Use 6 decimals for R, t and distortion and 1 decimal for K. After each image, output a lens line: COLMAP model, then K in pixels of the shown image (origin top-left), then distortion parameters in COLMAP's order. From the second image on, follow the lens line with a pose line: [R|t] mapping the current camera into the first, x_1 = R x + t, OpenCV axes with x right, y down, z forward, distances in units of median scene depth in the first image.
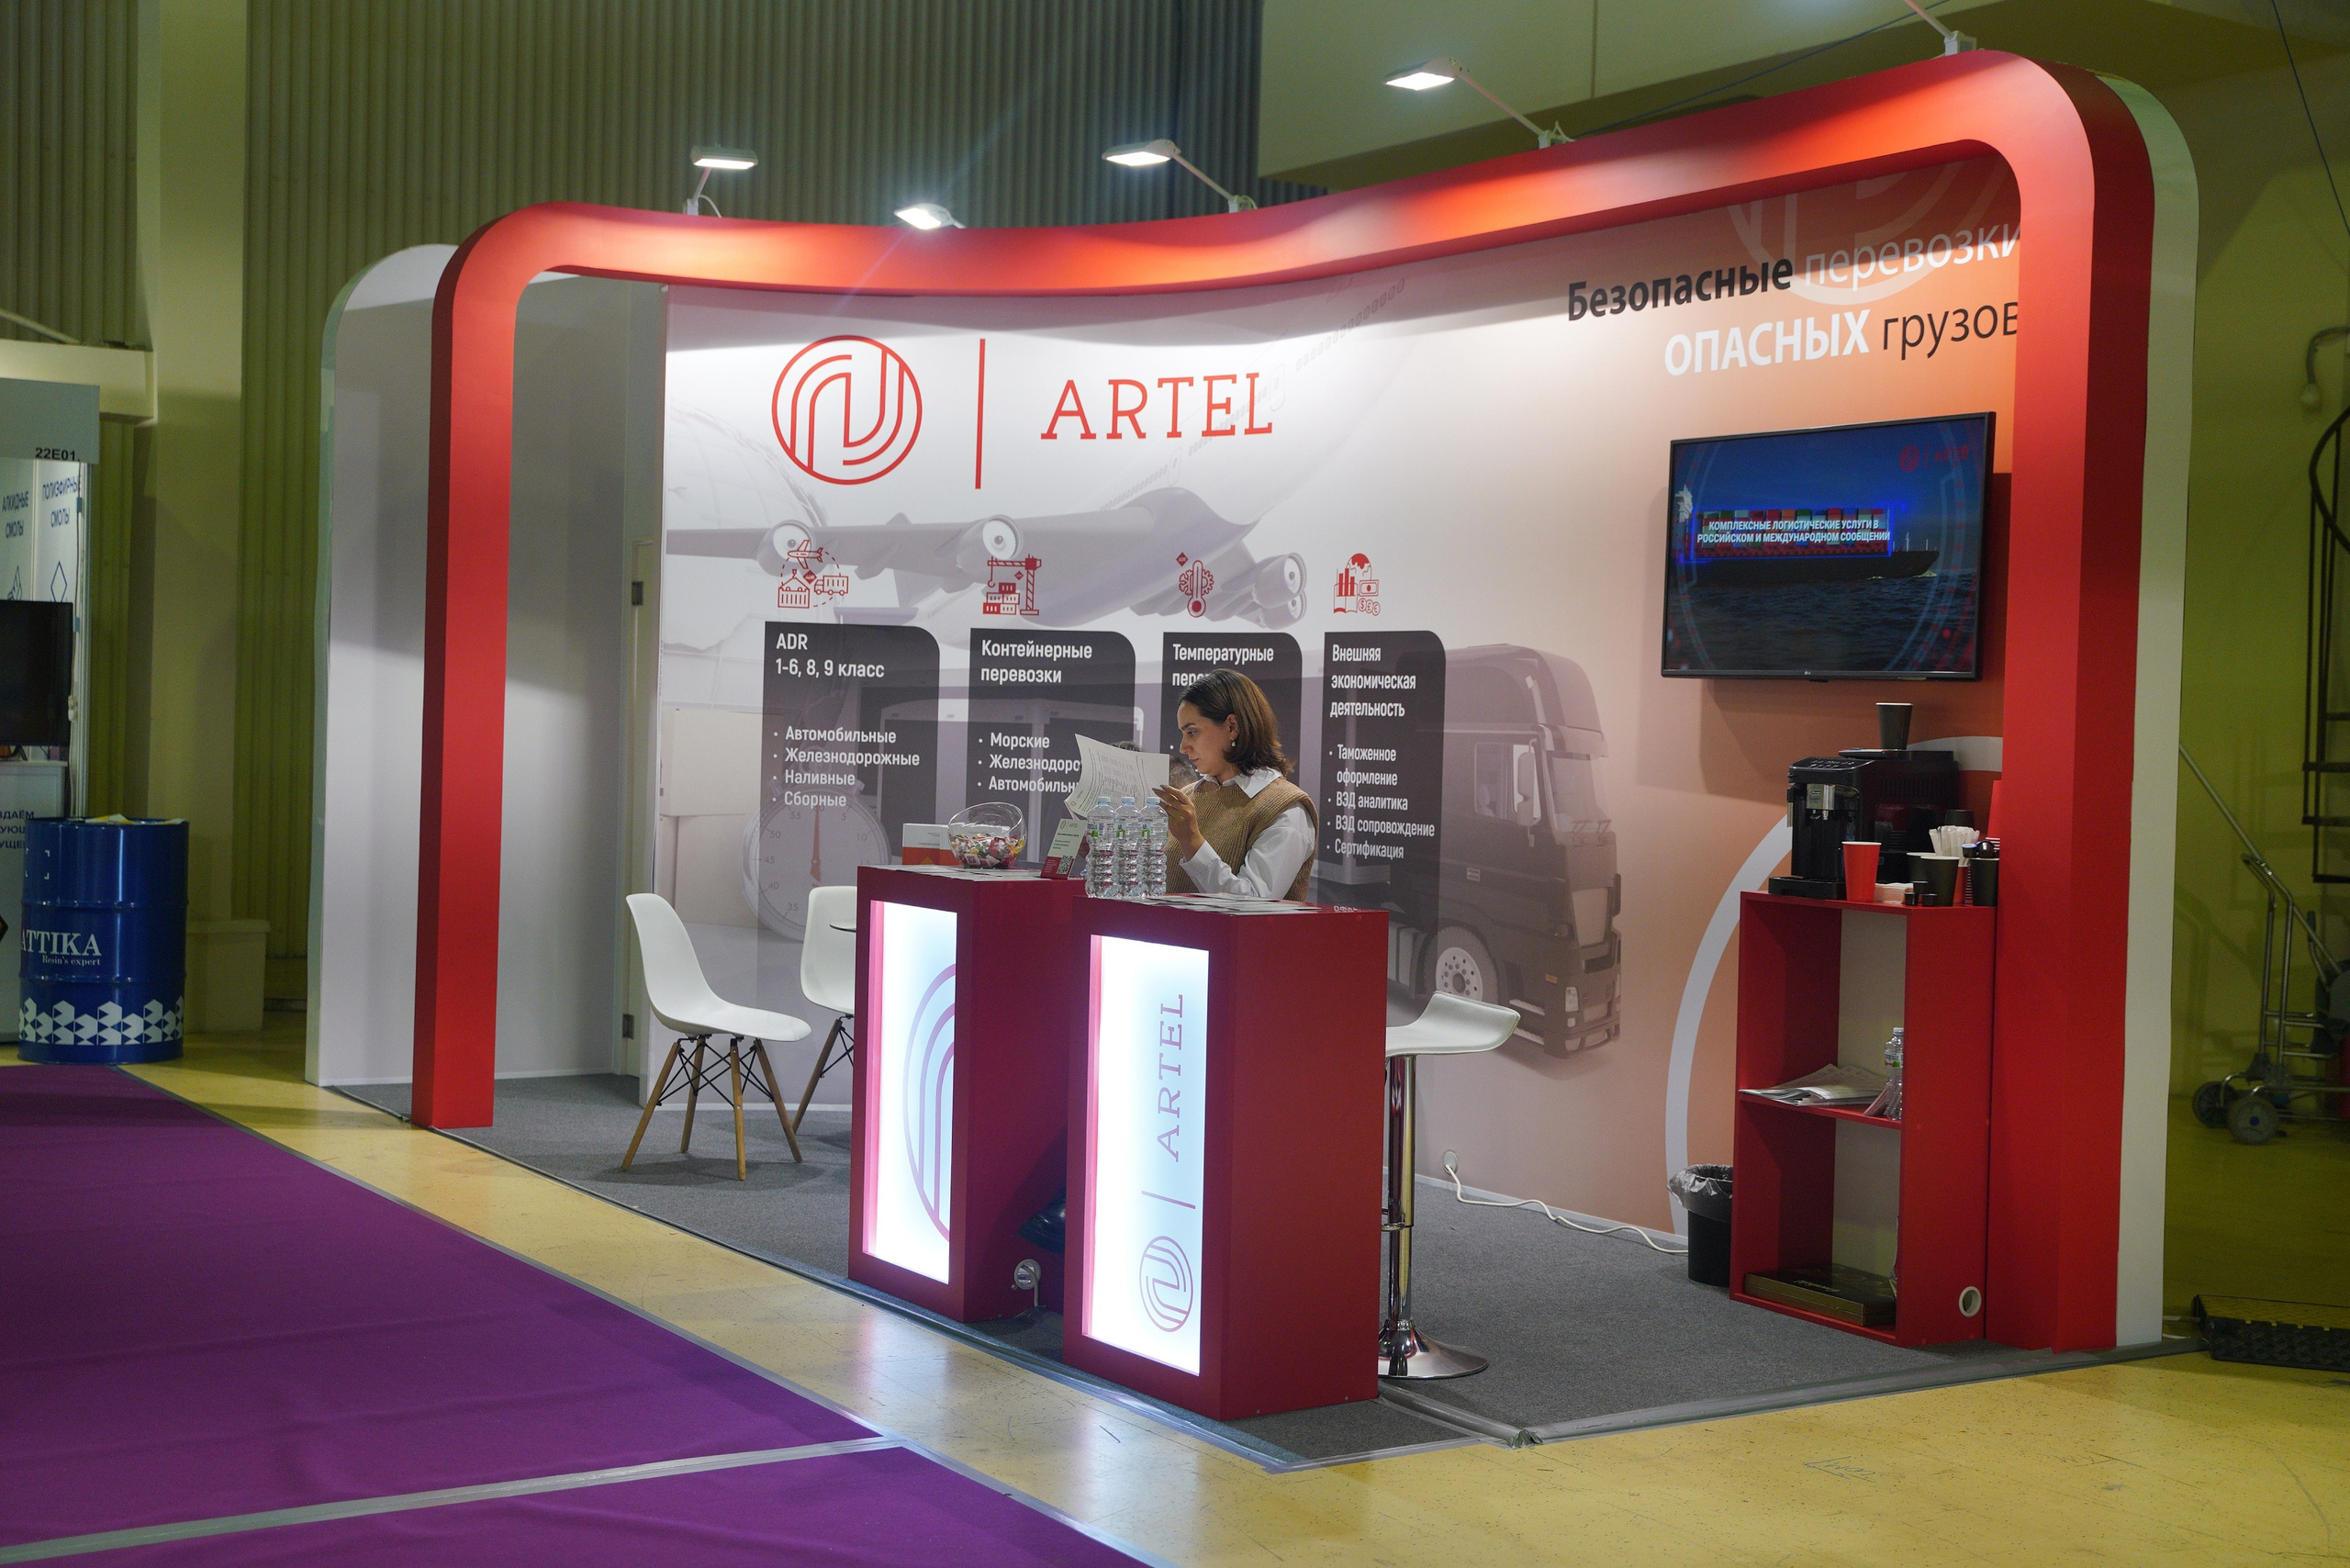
lens RADIAL K [[2793.8, 0, 1161.8], [0, 2793.8, 777.5], [0, 0, 1]] dist [0.039072, 0.000000]
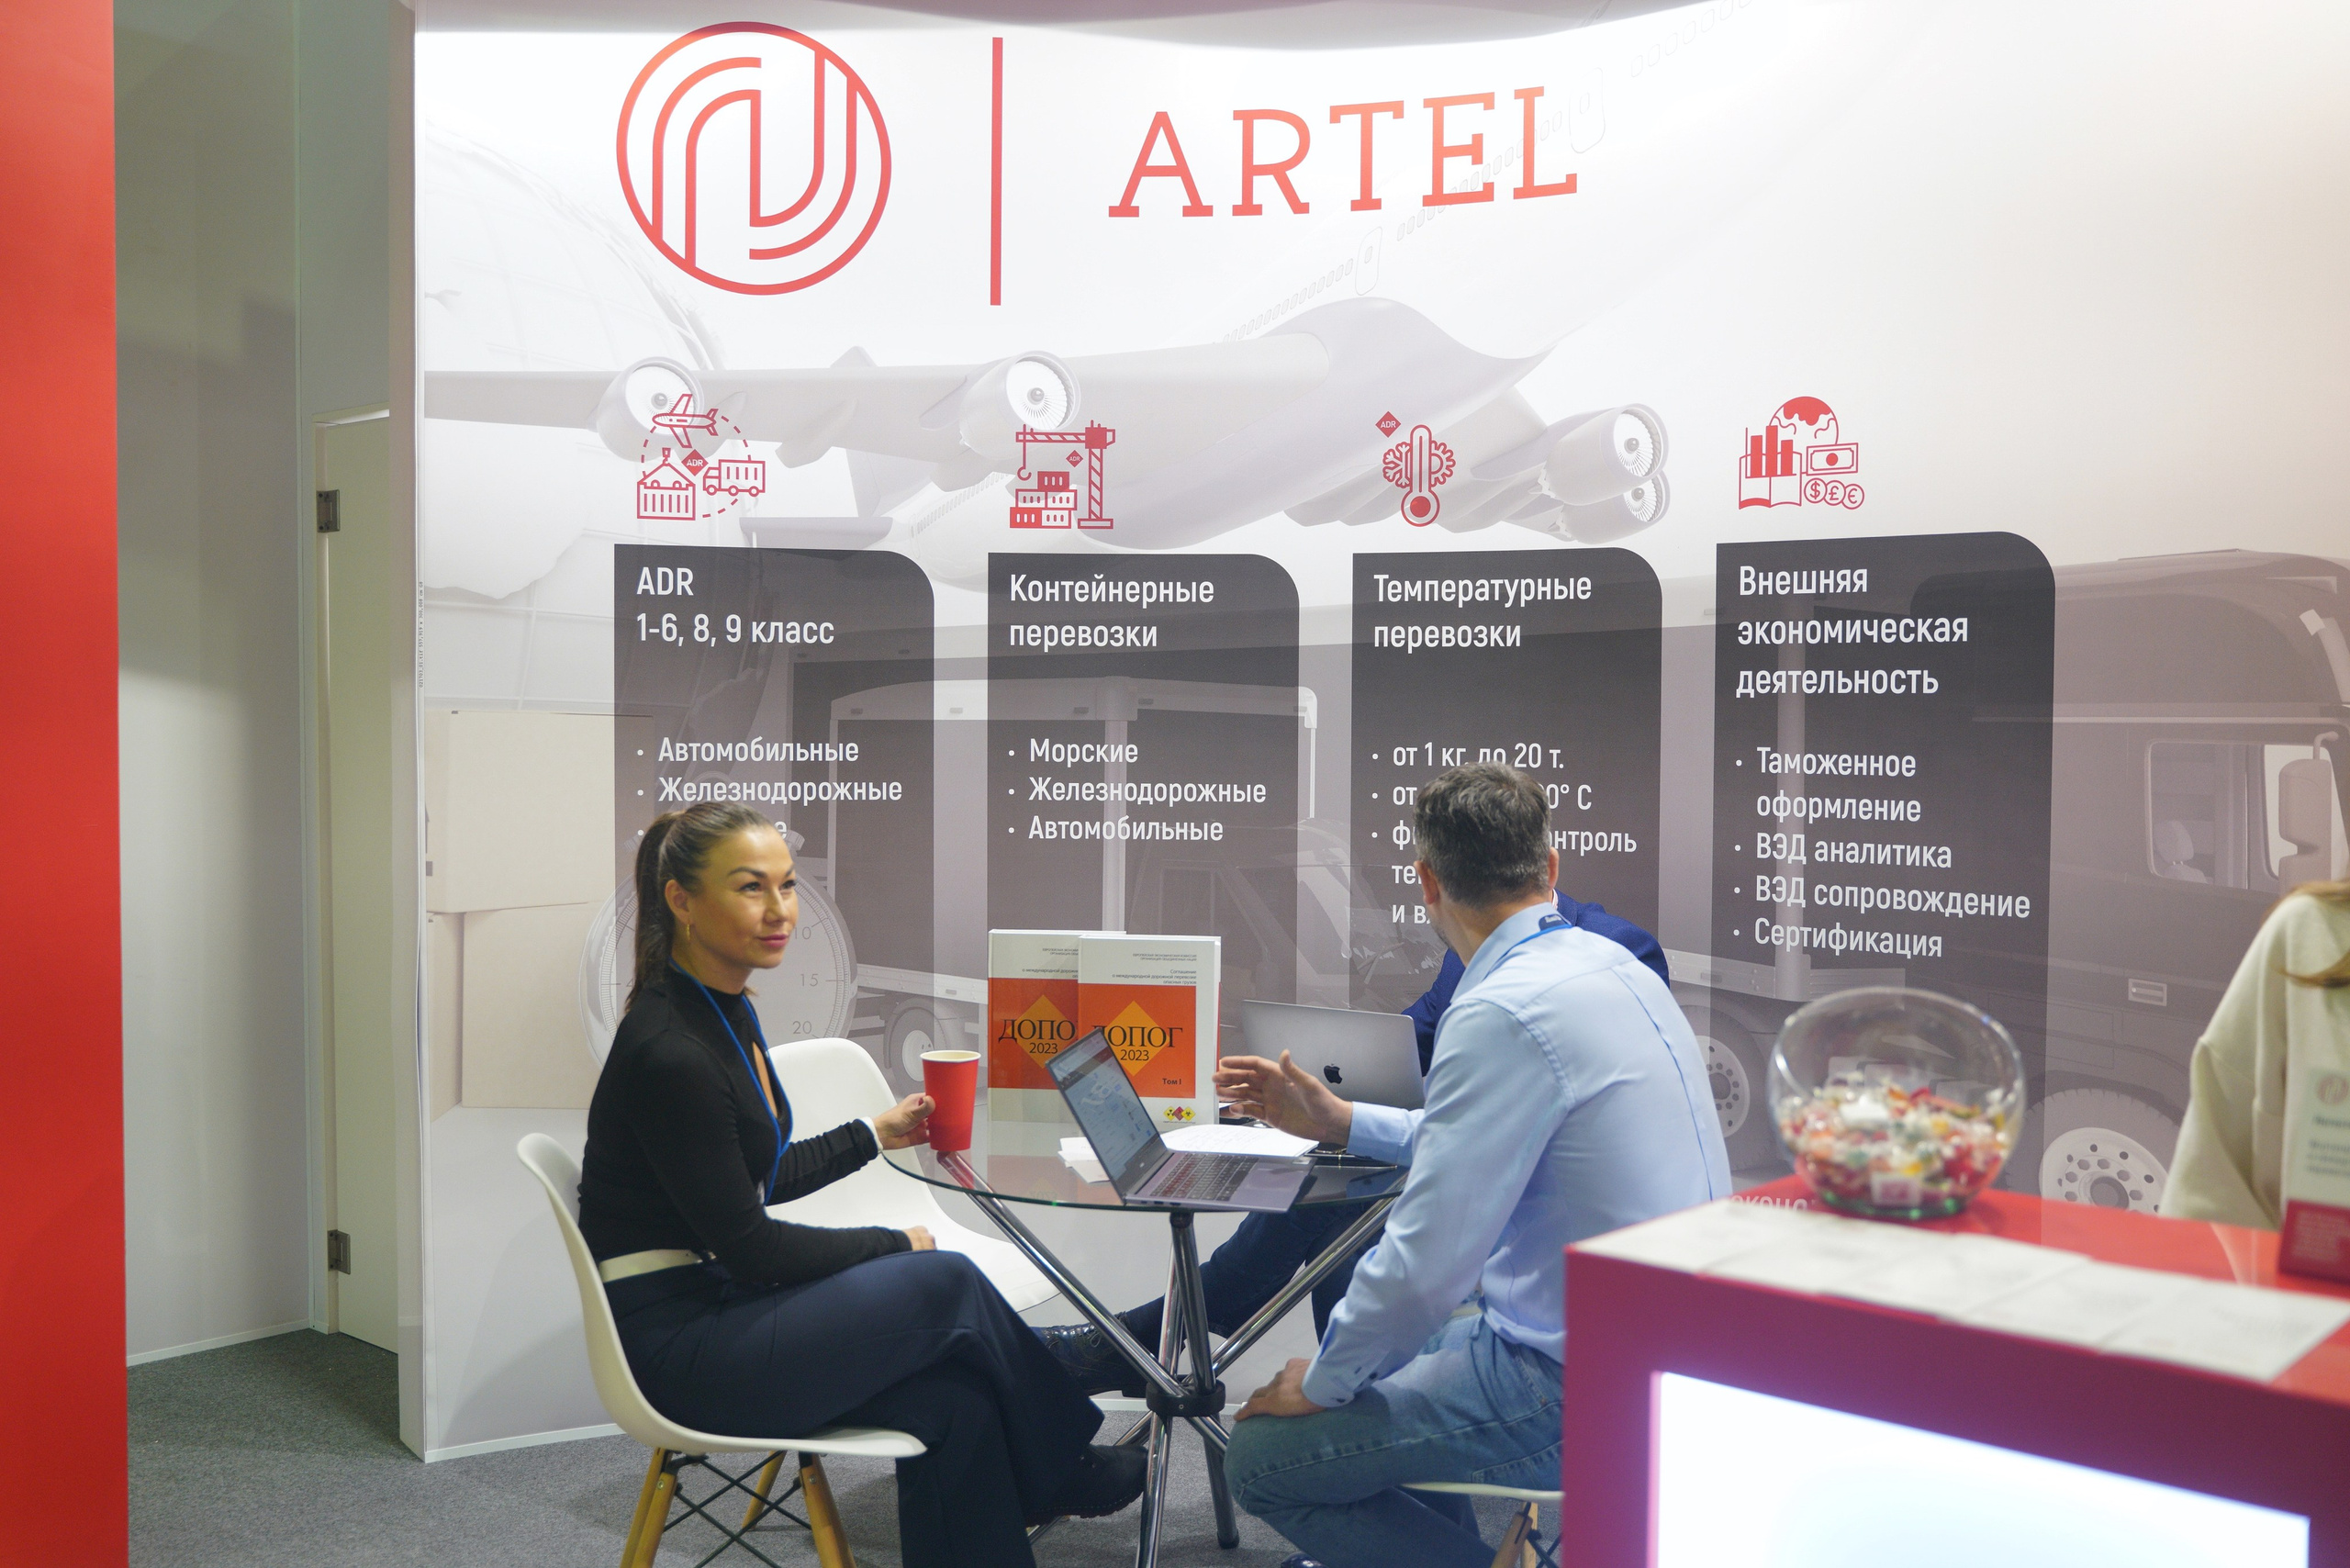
lens RADIAL K [[2275.3, 0, 1174.5], [0, 2275.3, 795.1], [0, 0, 1]] dist [-0.053242, 0.000000]
pose [[0.969104, -0.034114, 0.244281, -0.156772], [0.027860, 0.999191, 0.029012, -0.018449], [-0.245073, -0.021310, 0.969270, 0.590120]]
